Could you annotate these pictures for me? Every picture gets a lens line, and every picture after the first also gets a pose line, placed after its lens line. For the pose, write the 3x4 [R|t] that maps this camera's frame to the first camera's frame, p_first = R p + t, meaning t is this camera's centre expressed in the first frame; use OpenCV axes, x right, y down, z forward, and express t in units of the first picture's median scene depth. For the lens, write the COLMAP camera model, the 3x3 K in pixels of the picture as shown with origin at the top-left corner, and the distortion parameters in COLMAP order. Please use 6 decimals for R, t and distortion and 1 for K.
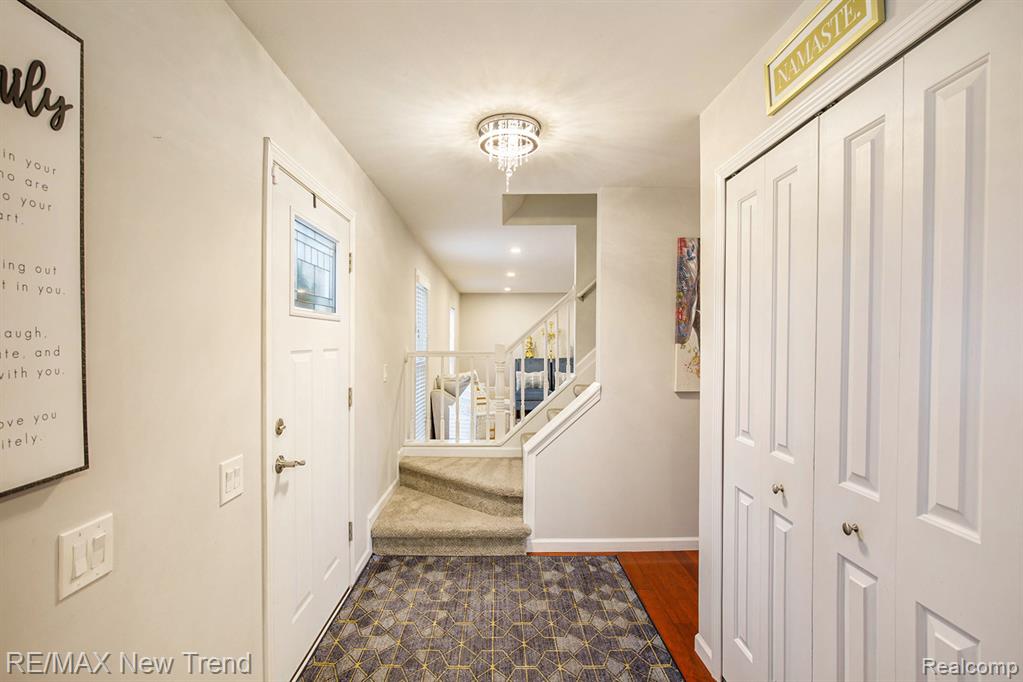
lens RADIAL K [[479.7, 0, 511.0], [0, 479.7, 342.9], [0, 0, 1]] dist [-0.006069, 0.000791]
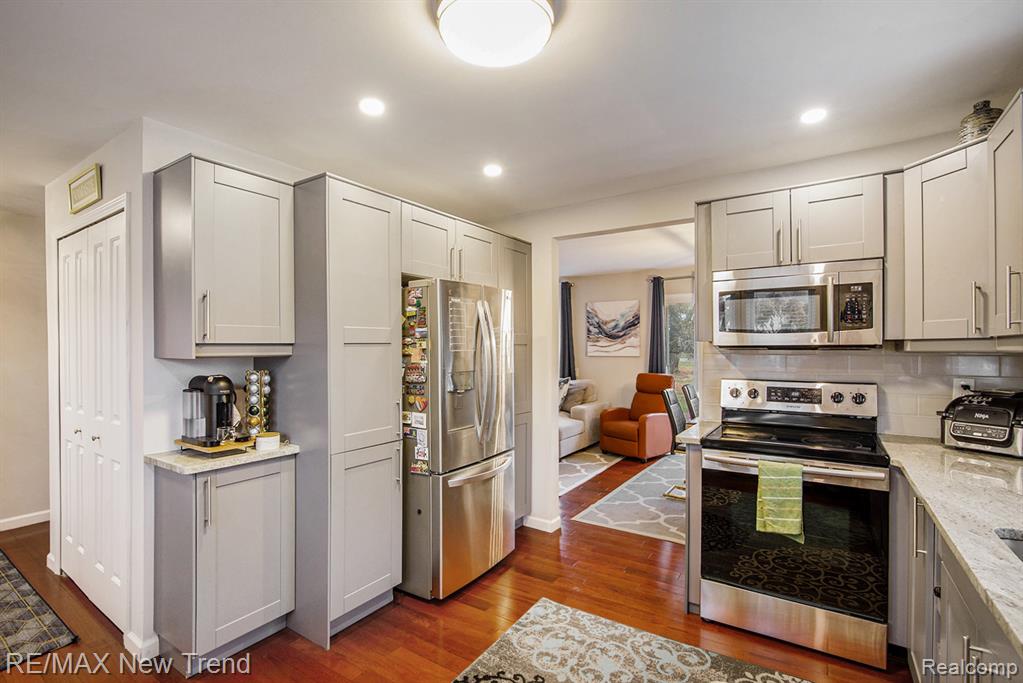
lens RADIAL K [[479.7, 0, 503.5], [0, 479.7, 351.7], [0, 0, 1]] dist [-0.006069, 0.000791]
pose [[0.591499, -0.010238, 0.806241, 0.062026], [0.004780, 0.999946, 0.009191, 0.006541], [-0.806292, -0.001583, 0.591516, -1.040528]]
